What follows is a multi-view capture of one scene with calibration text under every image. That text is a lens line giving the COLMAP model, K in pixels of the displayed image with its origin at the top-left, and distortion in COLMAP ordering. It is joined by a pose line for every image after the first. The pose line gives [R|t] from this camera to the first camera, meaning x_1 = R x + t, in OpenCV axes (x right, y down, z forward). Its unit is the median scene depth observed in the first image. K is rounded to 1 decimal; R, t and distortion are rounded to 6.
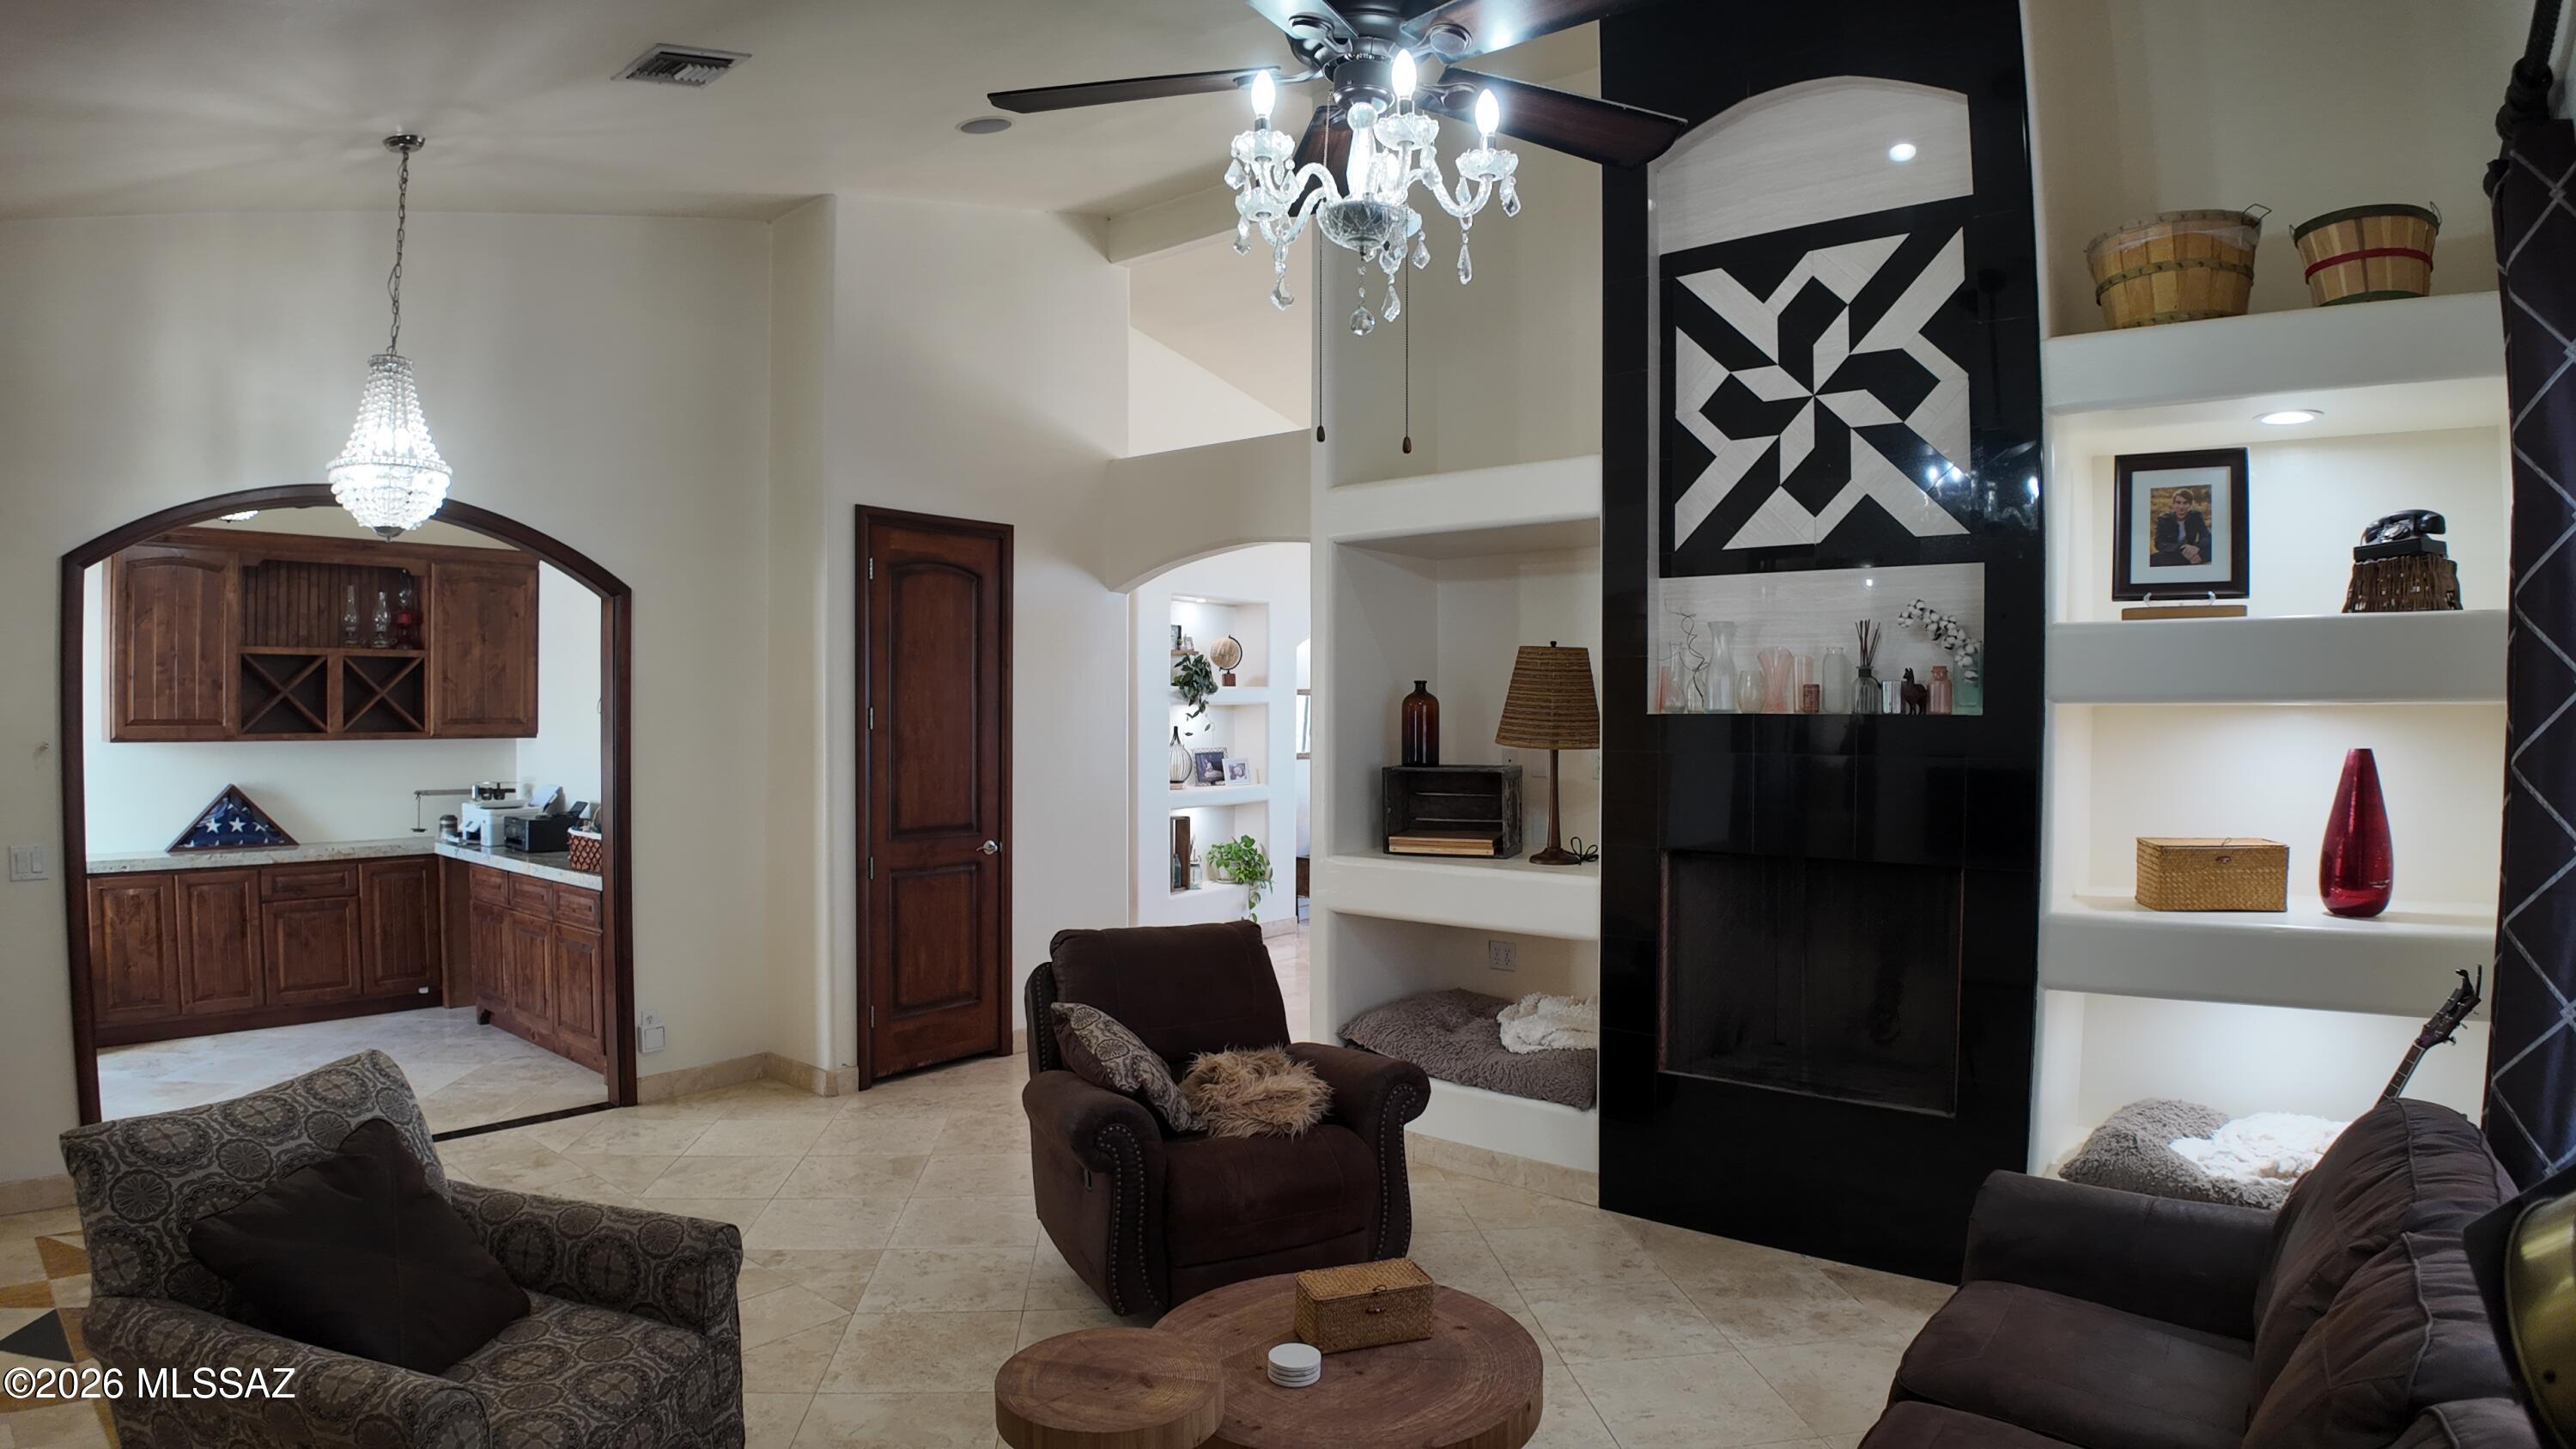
lens RADIAL K [[1362.5, 0, 1300.1], [0, 1362.5, 716.9], [0, 0, 1]] dist [-0.093988, -0.015816]
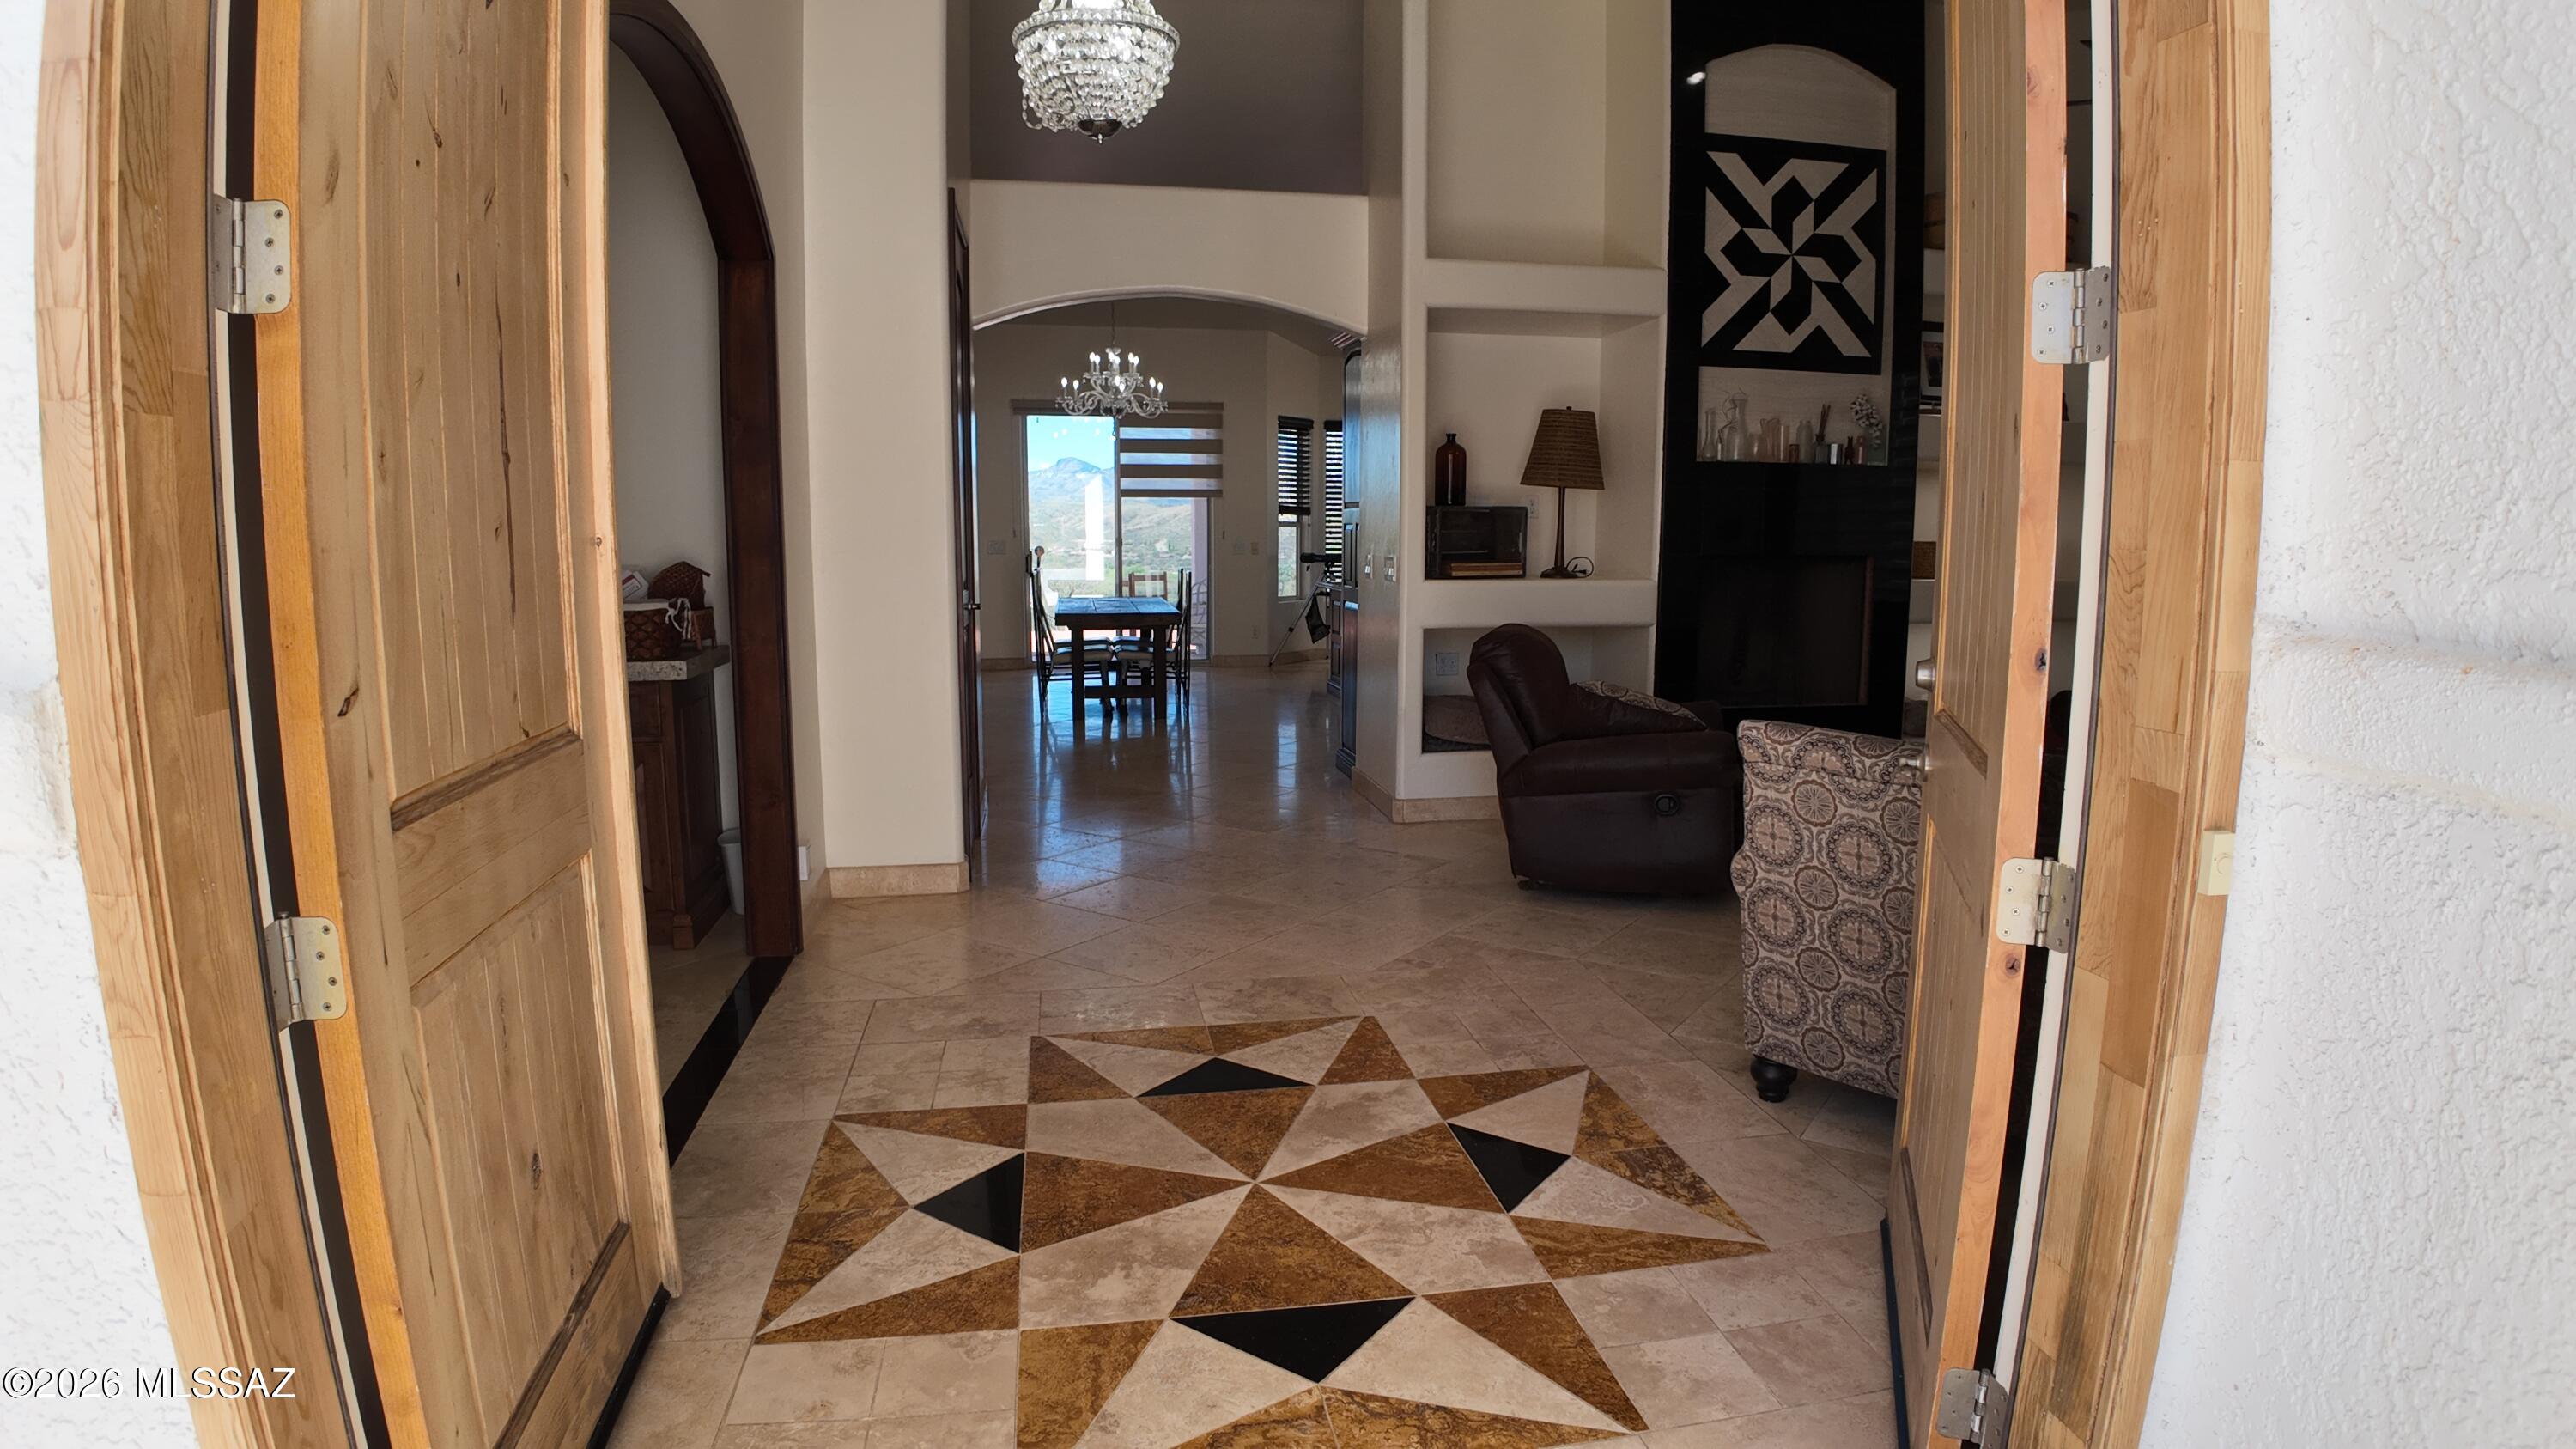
lens RADIAL K [[1362.5, 0, 1291.3], [0, 1362.5, 728.0], [0, 0, 1]] dist [-0.093988, -0.015816]
pose [[0.651260, -0.107120, 0.751256, -1.190349], [0.005148, 0.990588, 0.136783, 0.086258], [-0.758838, -0.085214, 0.645681, 0.402658]]
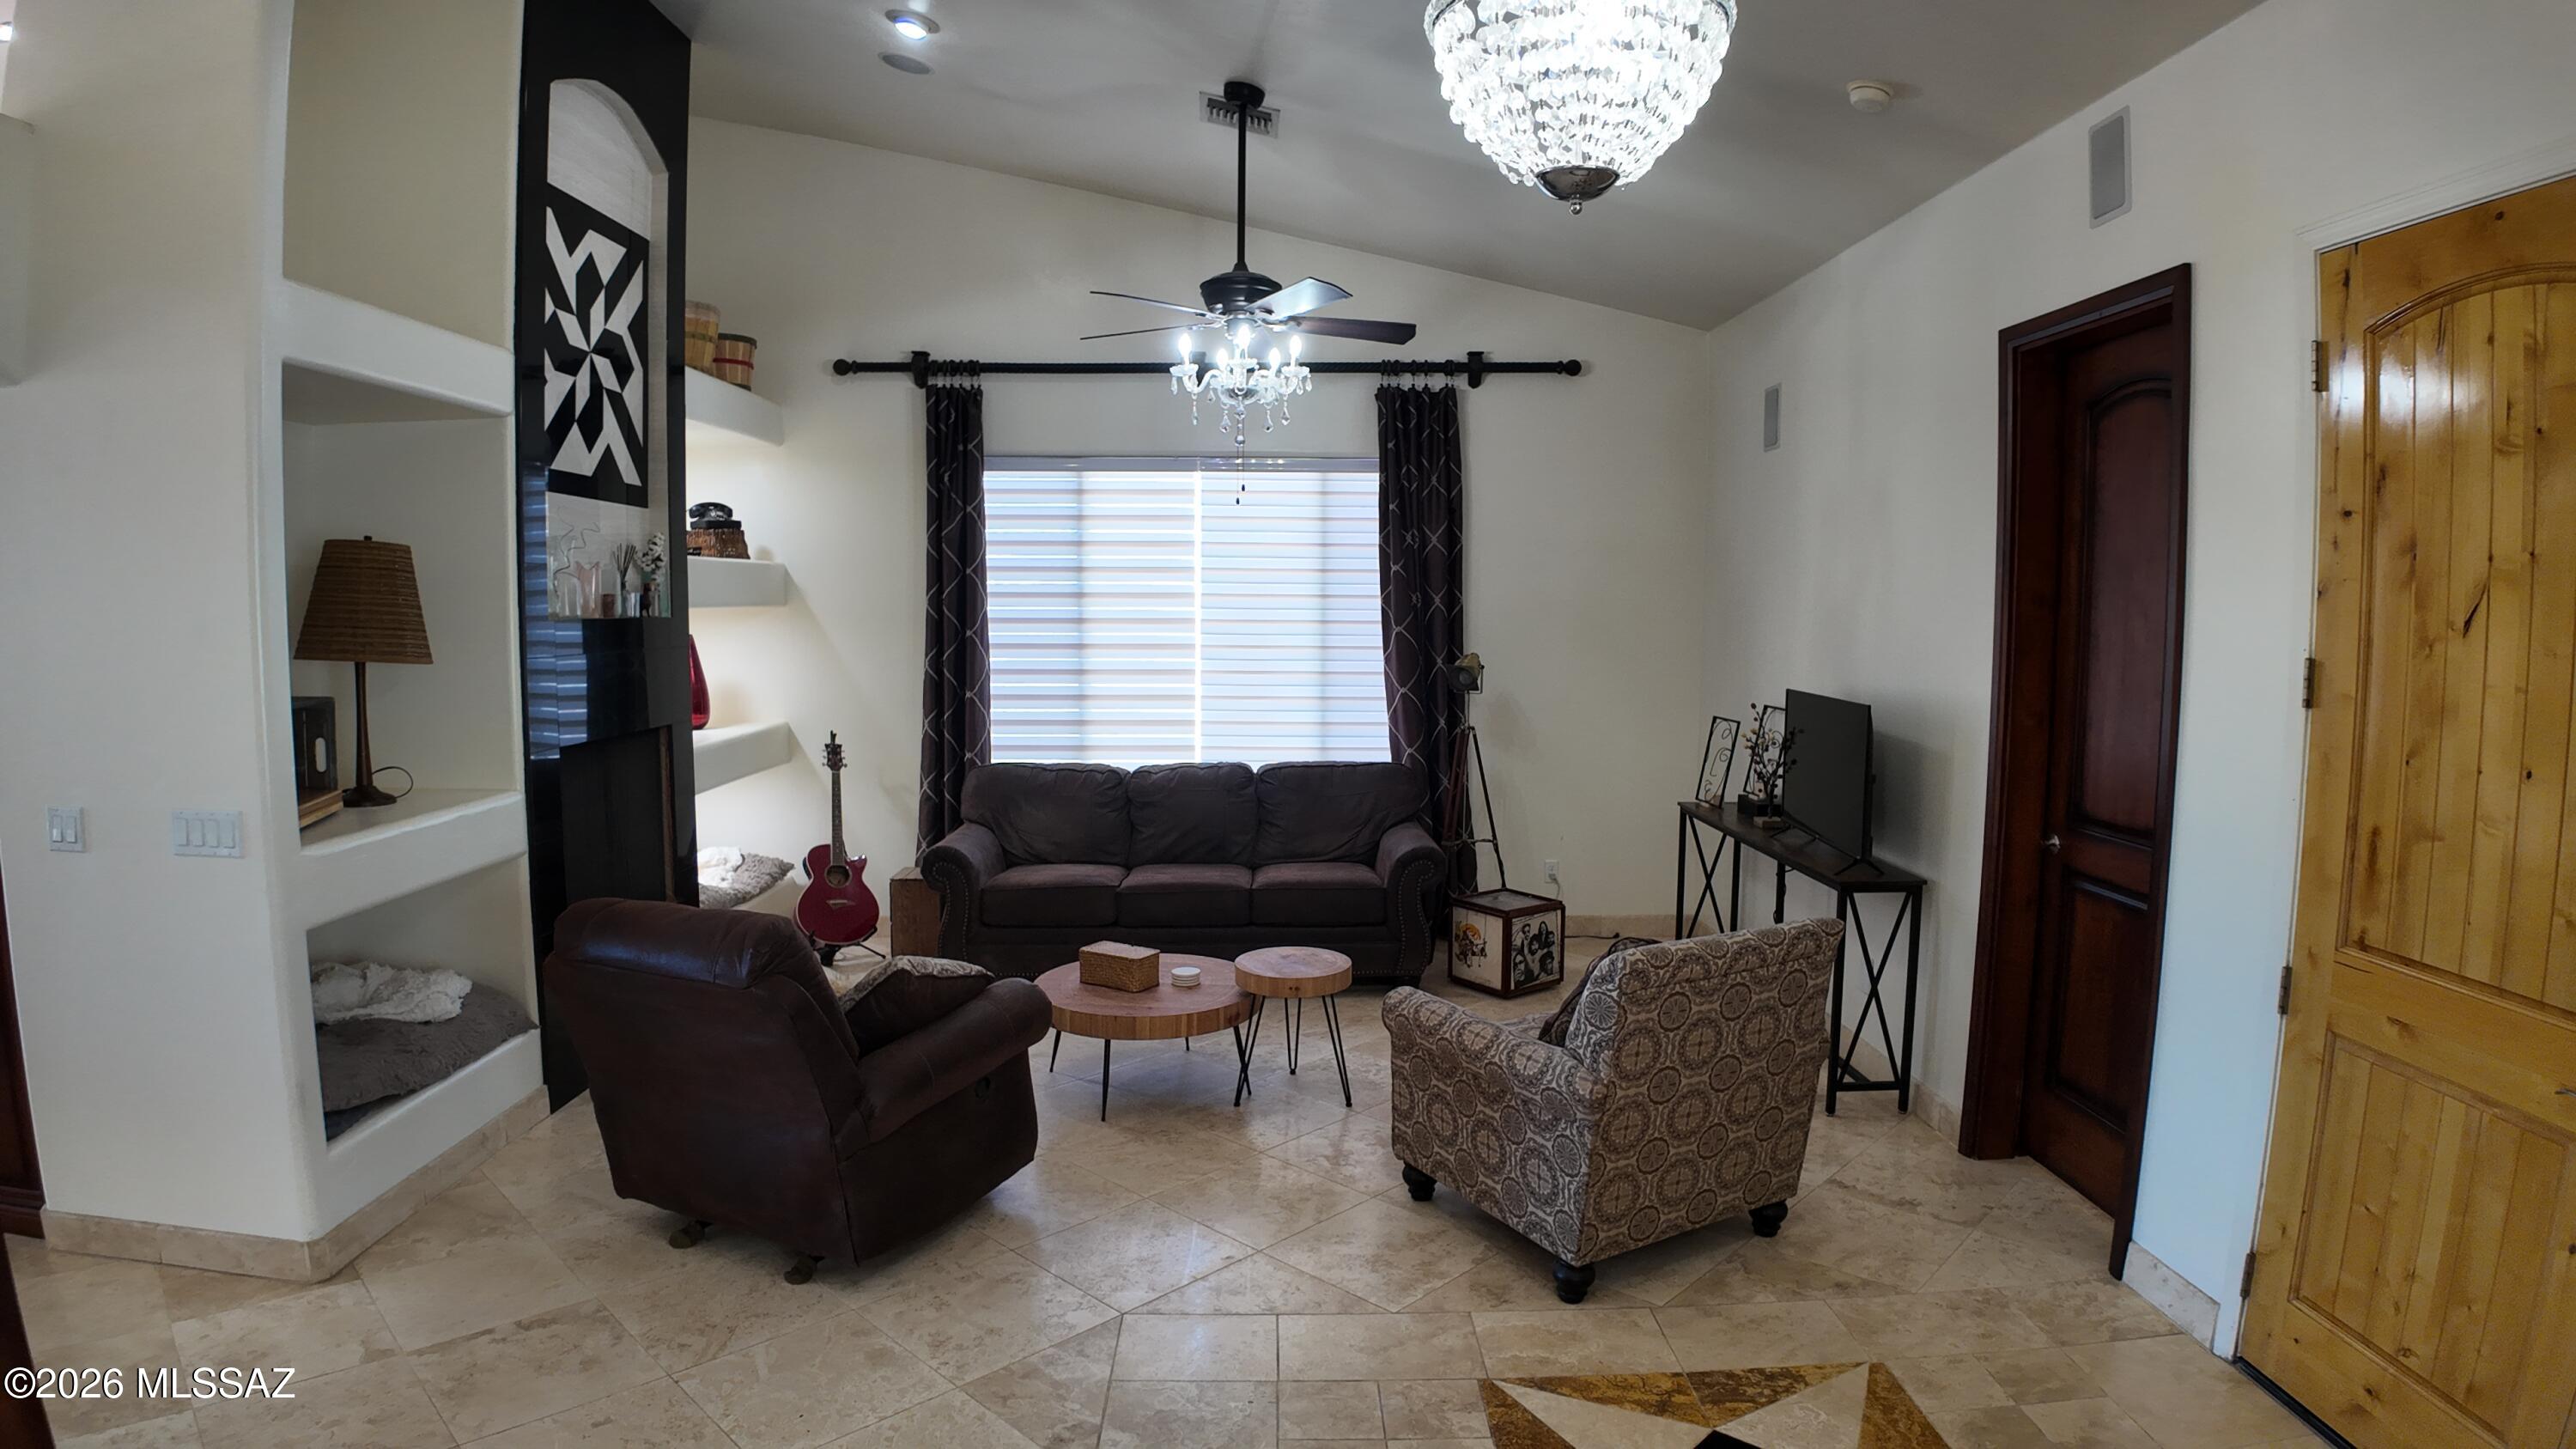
lens RADIAL K [[1362.5, 0, 1314.2], [0, 1362.5, 714.9], [0, 0, 1]] dist [-0.093988, -0.015816]
pose [[-0.663886, -0.071931, 0.744366, -0.940700], [-0.007760, 0.995972, 0.089323, -0.026505], [-0.747793, 0.053524, -0.661771, 1.302637]]
